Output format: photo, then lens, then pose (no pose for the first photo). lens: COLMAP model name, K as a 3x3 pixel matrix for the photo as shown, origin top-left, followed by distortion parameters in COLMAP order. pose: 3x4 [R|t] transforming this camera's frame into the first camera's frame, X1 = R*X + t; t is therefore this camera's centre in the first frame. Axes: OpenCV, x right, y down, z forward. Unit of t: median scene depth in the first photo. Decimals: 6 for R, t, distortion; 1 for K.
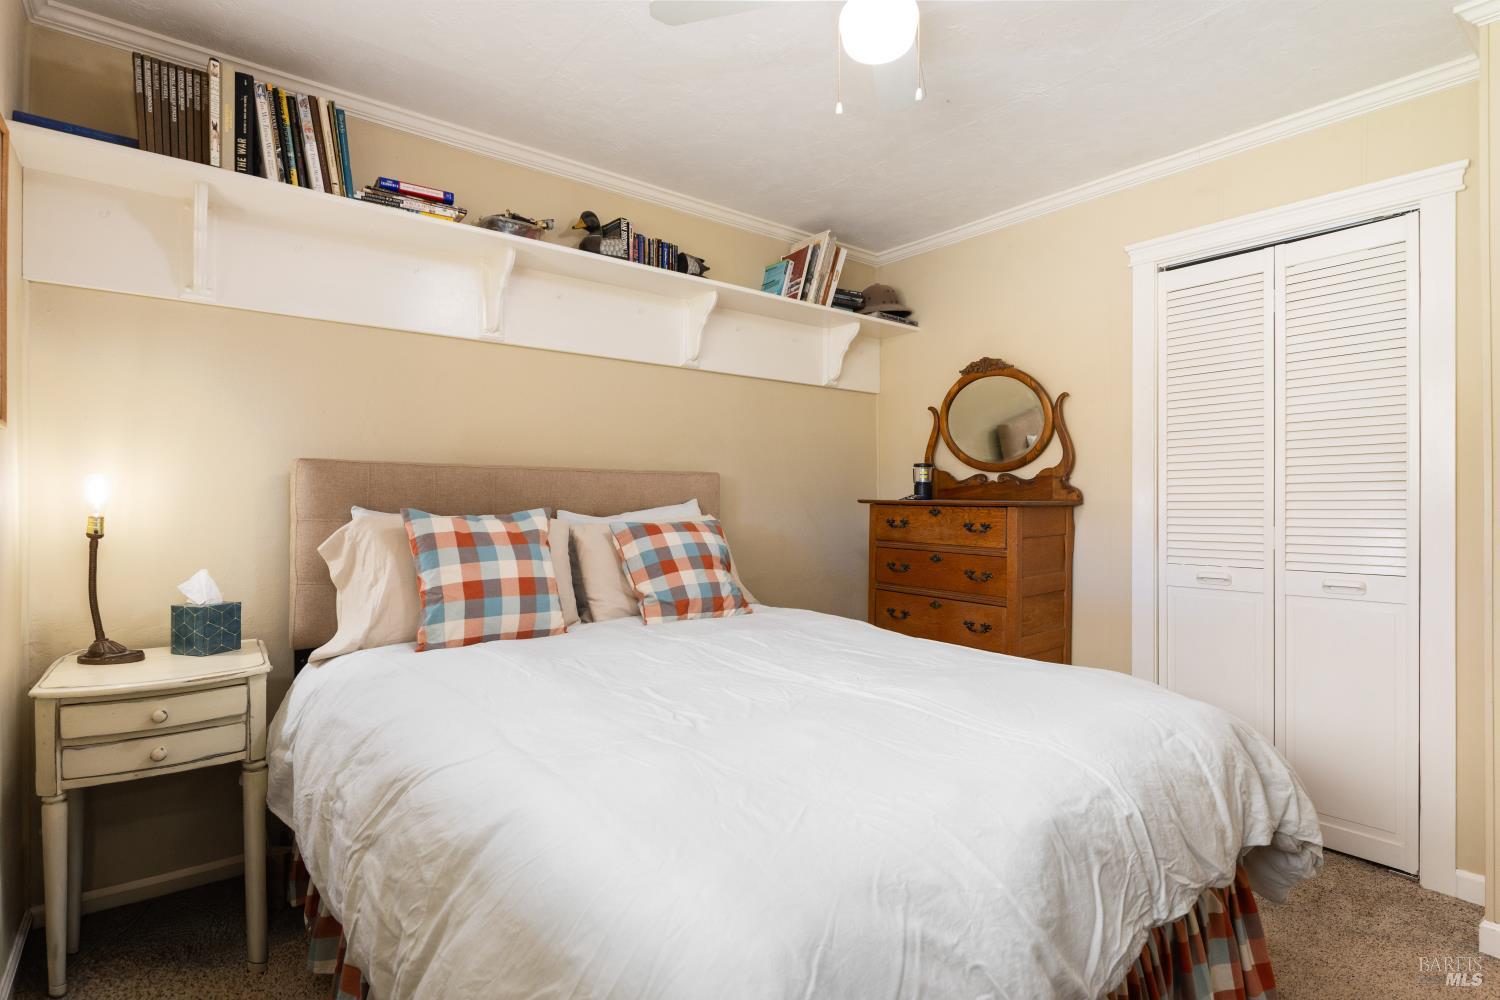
lens RADIAL K [[741.6, 0, 750.5], [0, 741.6, 501.4], [0, 0, 1]] dist [-0.003941, -0.000610]
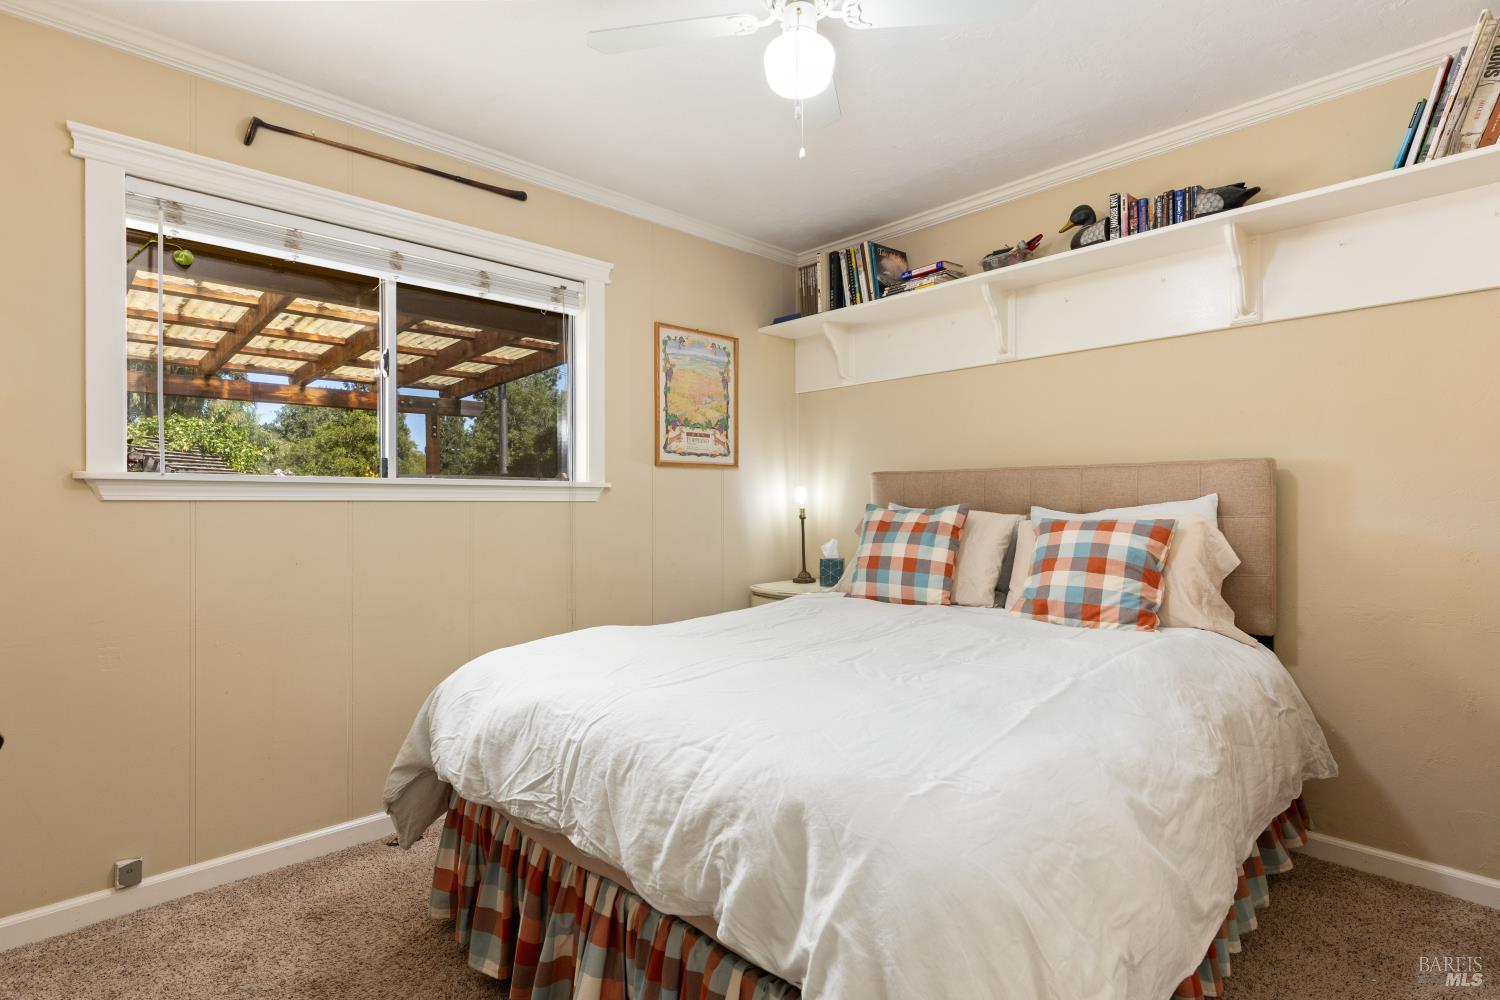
lens RADIAL K [[702.8, 0, 749.9], [0, 702.8, 502.5], [0, 0, 1]] dist [-0.003676, -0.000530]
pose [[0.113022, -0.005372, -0.993578, 0.863798], [0.000307, 0.999986, -0.005372, 0.013597], [0.993592, 0.000302, 0.113022, 0.586913]]
